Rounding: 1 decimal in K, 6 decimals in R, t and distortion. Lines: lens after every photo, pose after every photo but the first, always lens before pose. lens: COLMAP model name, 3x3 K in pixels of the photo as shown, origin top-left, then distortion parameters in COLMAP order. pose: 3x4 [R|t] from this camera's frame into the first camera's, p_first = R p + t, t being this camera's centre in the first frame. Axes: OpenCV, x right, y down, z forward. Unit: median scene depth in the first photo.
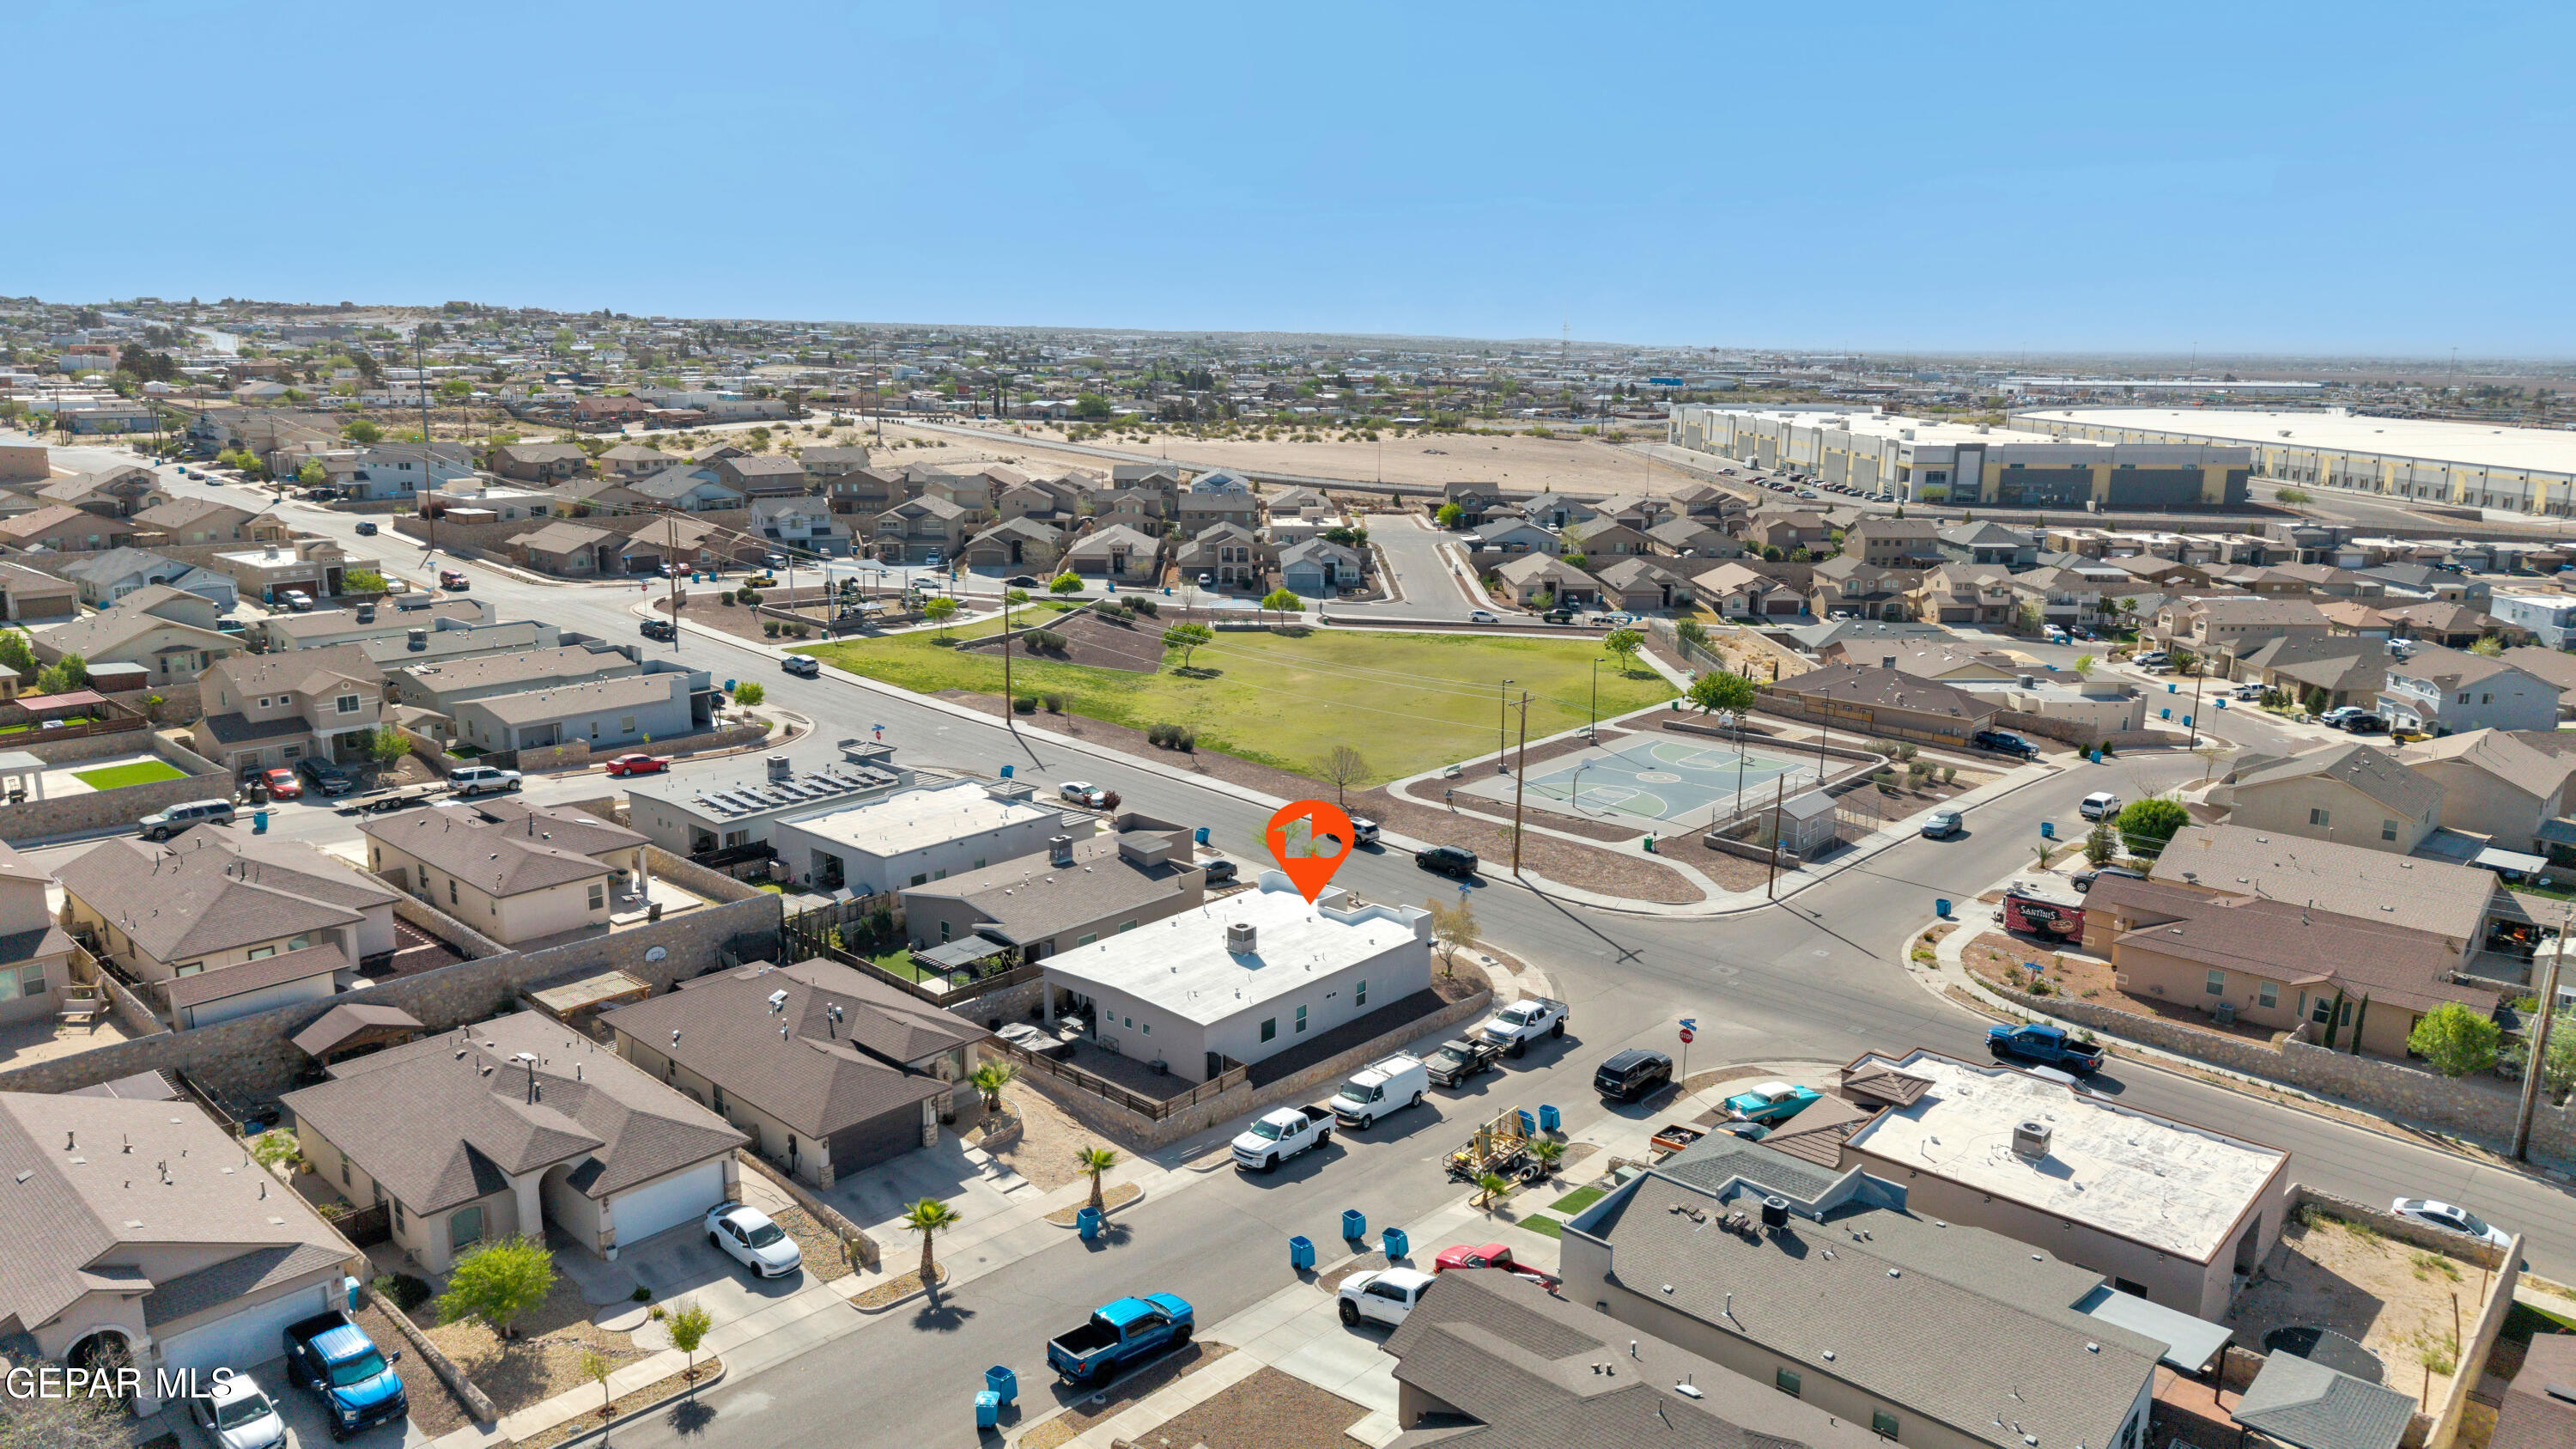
lens RADIAL K [[1711.2, 0, 1277.0], [0, 1711.2, 711.1], [0, 0, 1]] dist [0.066974, -0.096216]
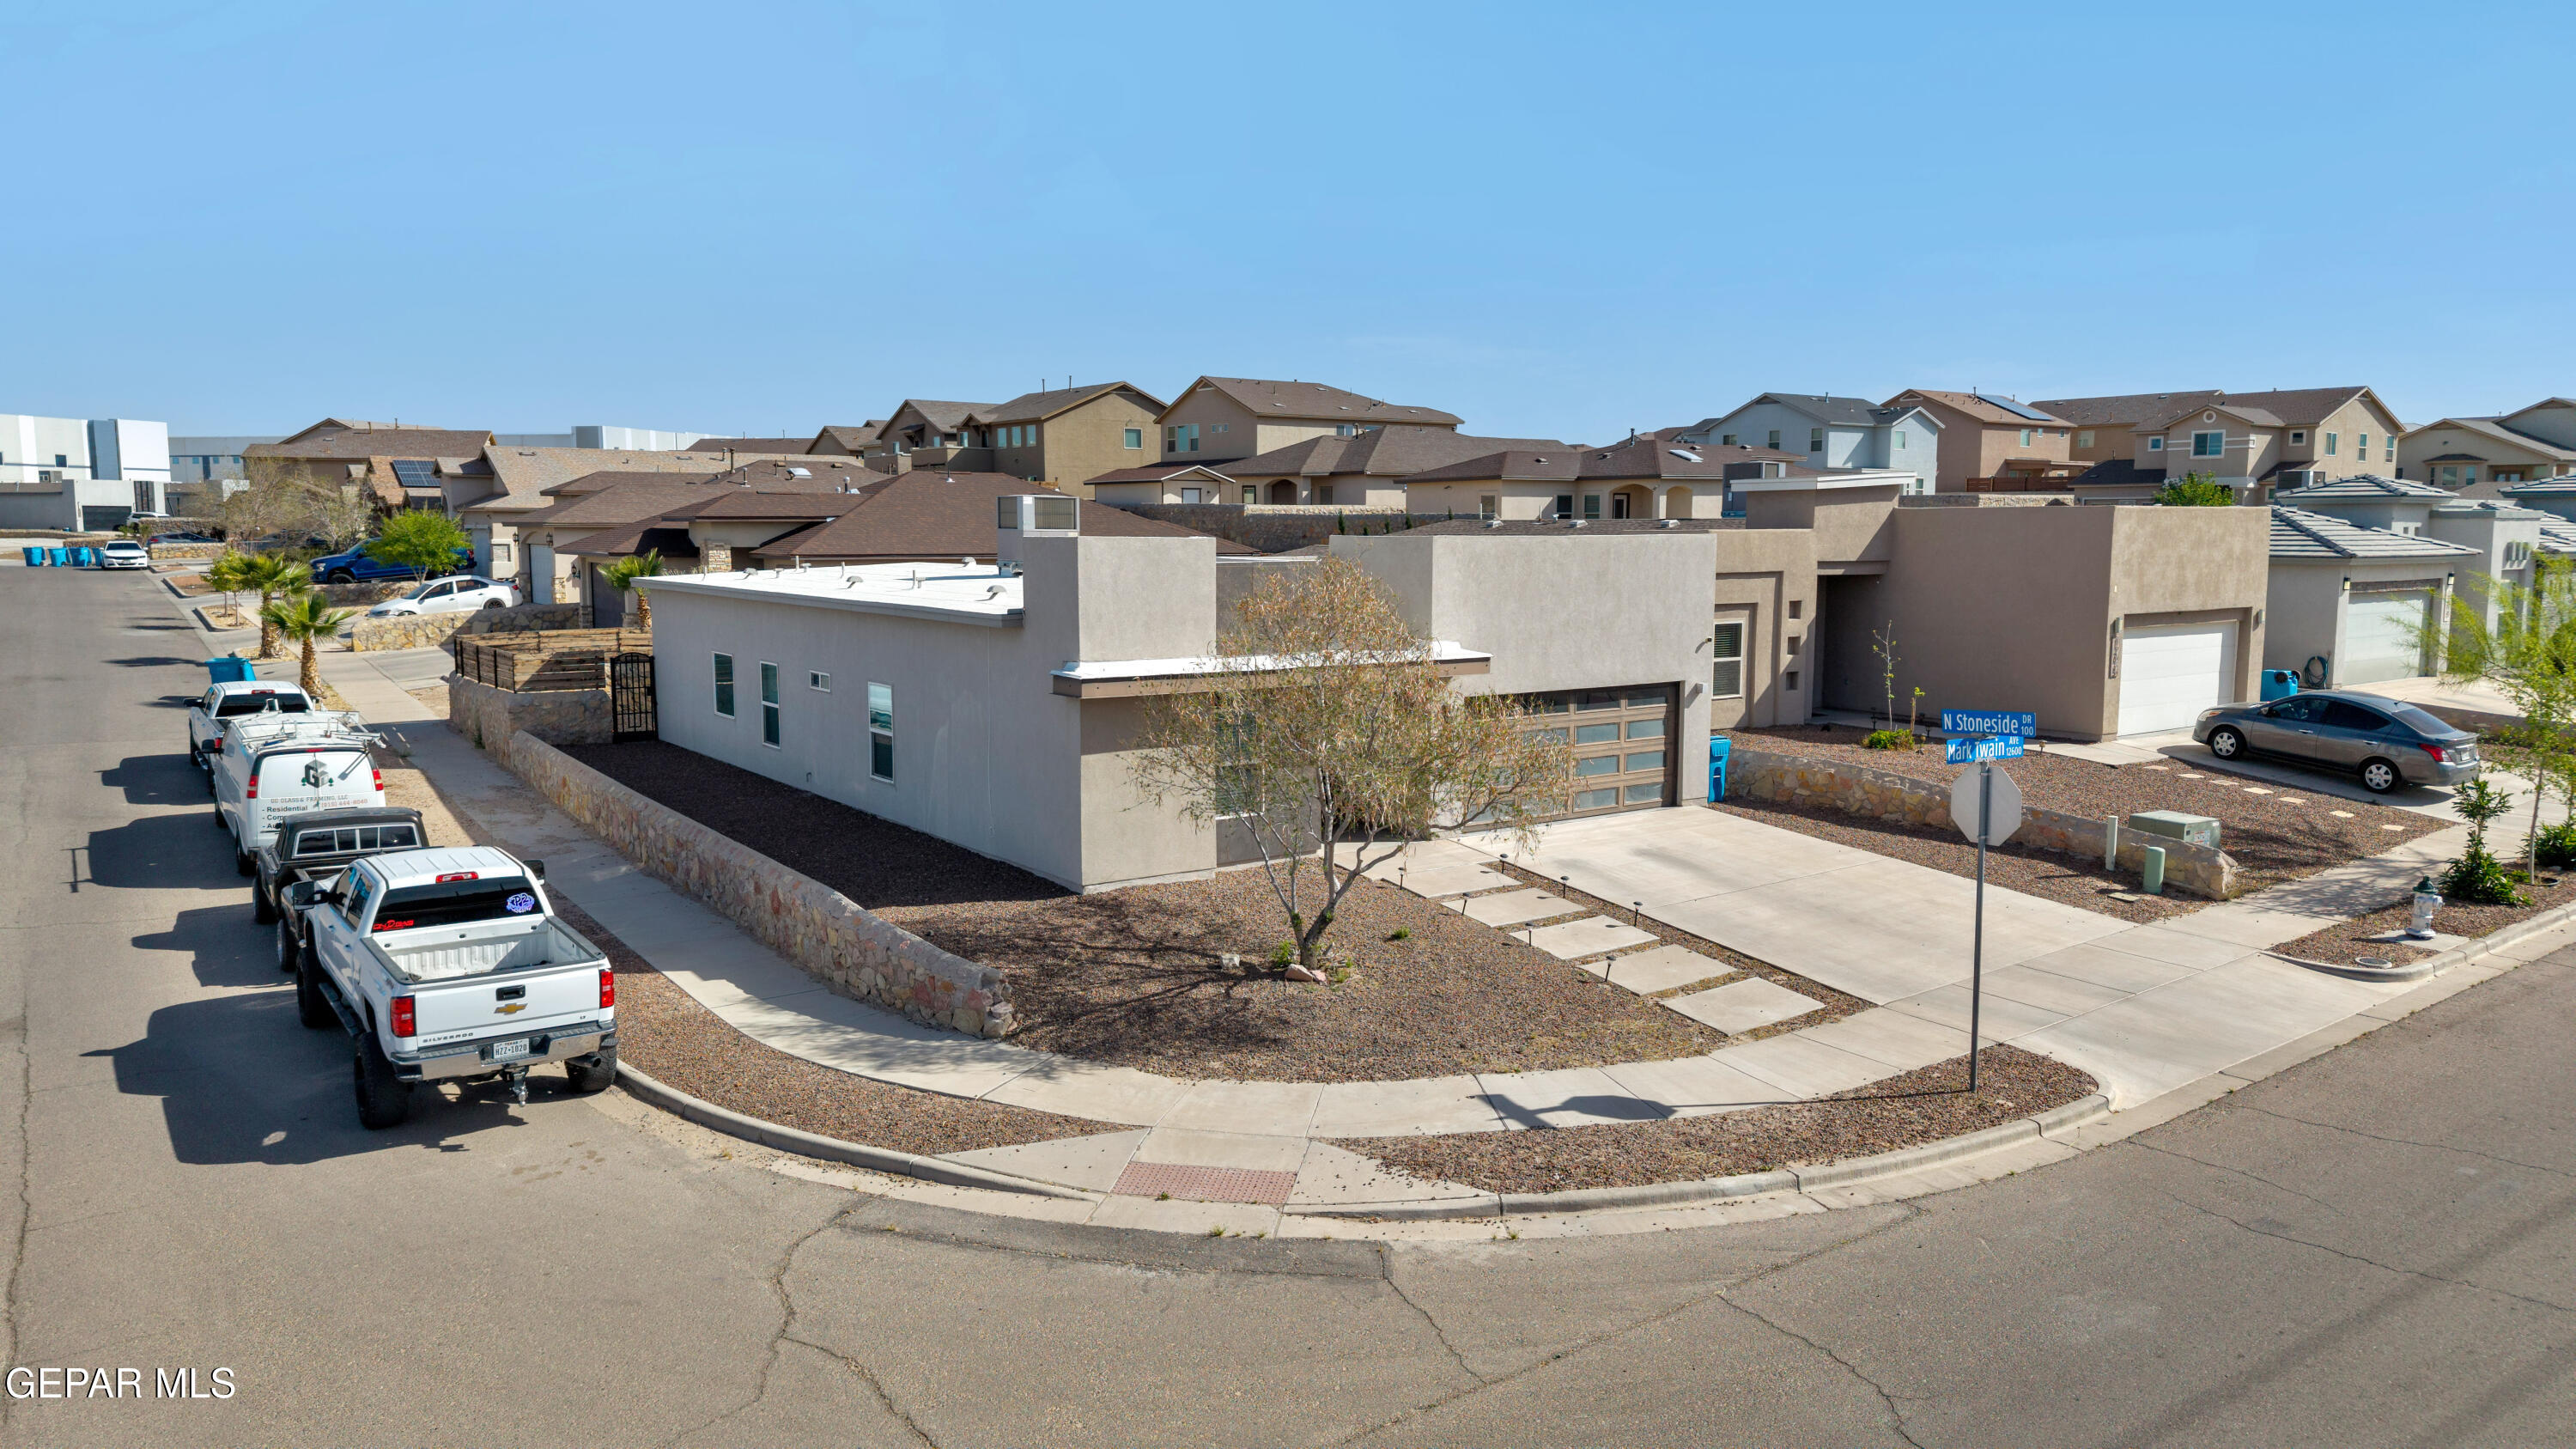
lens RADIAL K [[1721.3, 0, 1278.6], [0, 1721.3, 722.7], [0, 0, 1]] dist [0.037677, -0.038552]
pose [[-0.207968, 0.106526, -0.972318, 0.218406], [-0.223818, 0.962496, 0.153322, 0.074622], [0.952184, 0.249509, -0.176326, 0.784365]]
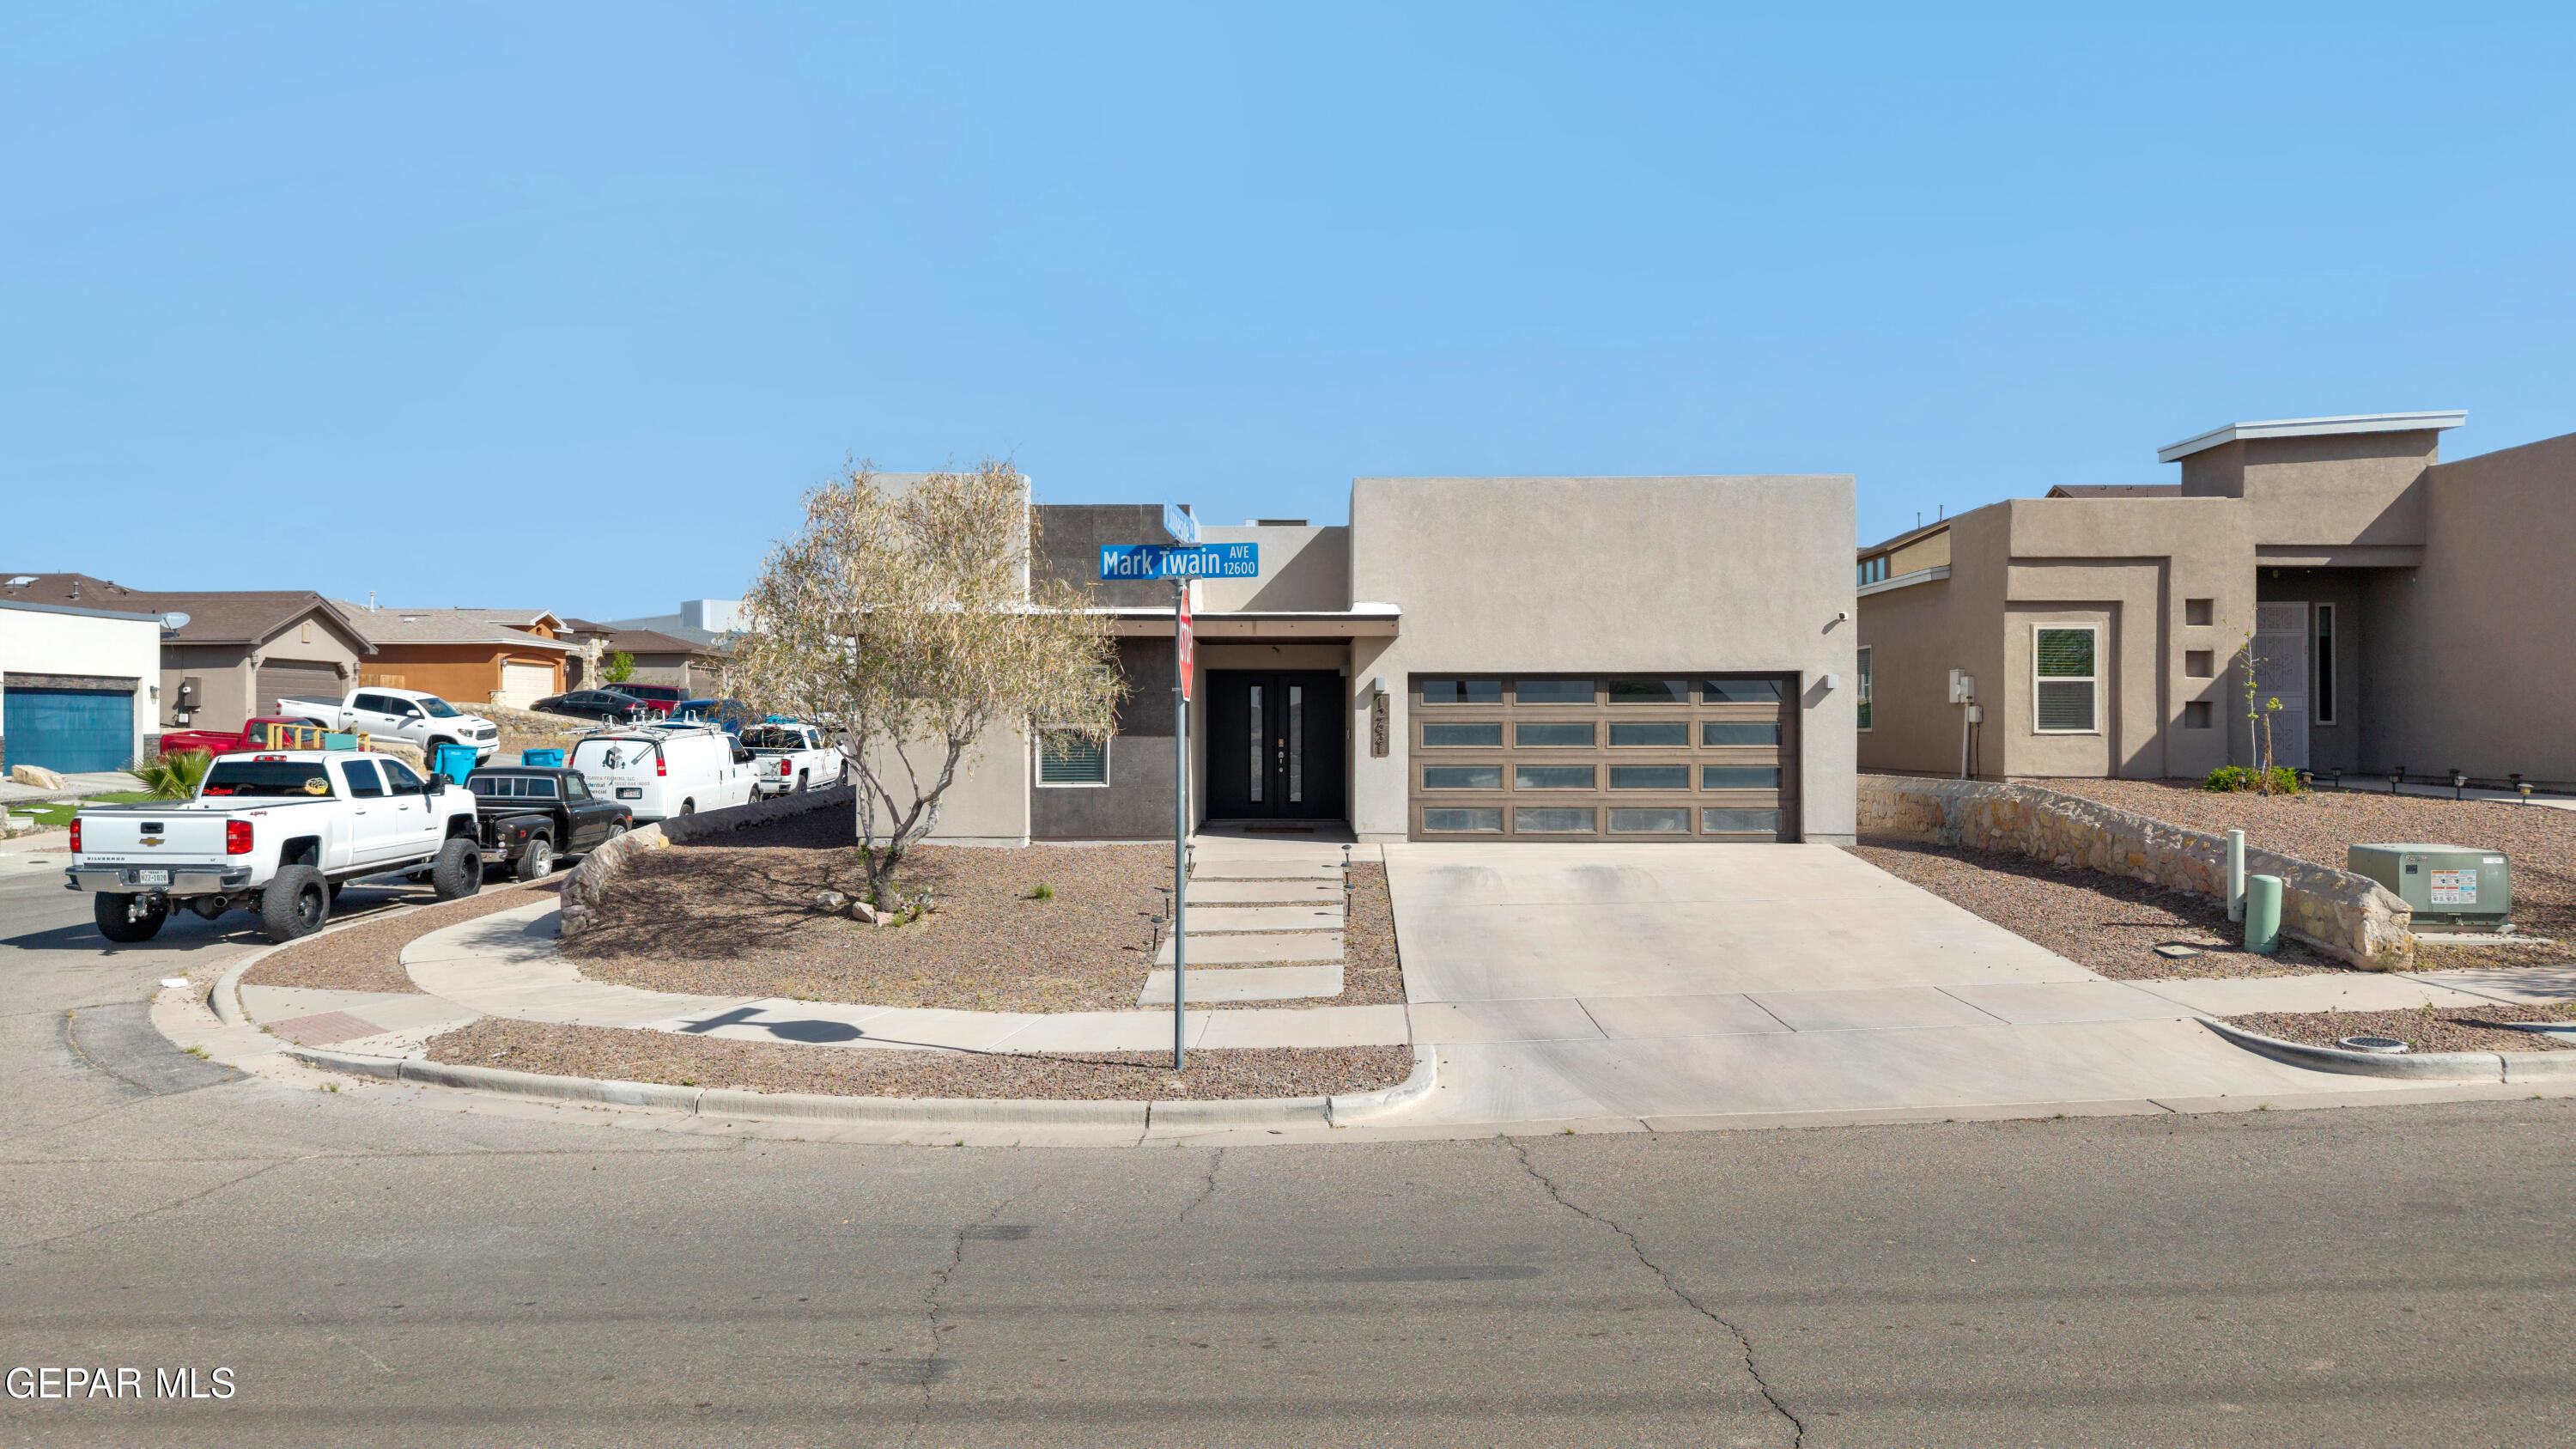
lens RADIAL K [[1731.1, 0, 1287.1], [0, 1731.1, 695.8], [0, 0, 1]] dist [0.002082, 0.001140]
pose [[-0.744273, -0.015844, -0.667687, 0.140957], [-0.153706, 0.976947, 0.148154, 0.077084], [0.649947, 0.212894, -0.729551, 0.878202]]
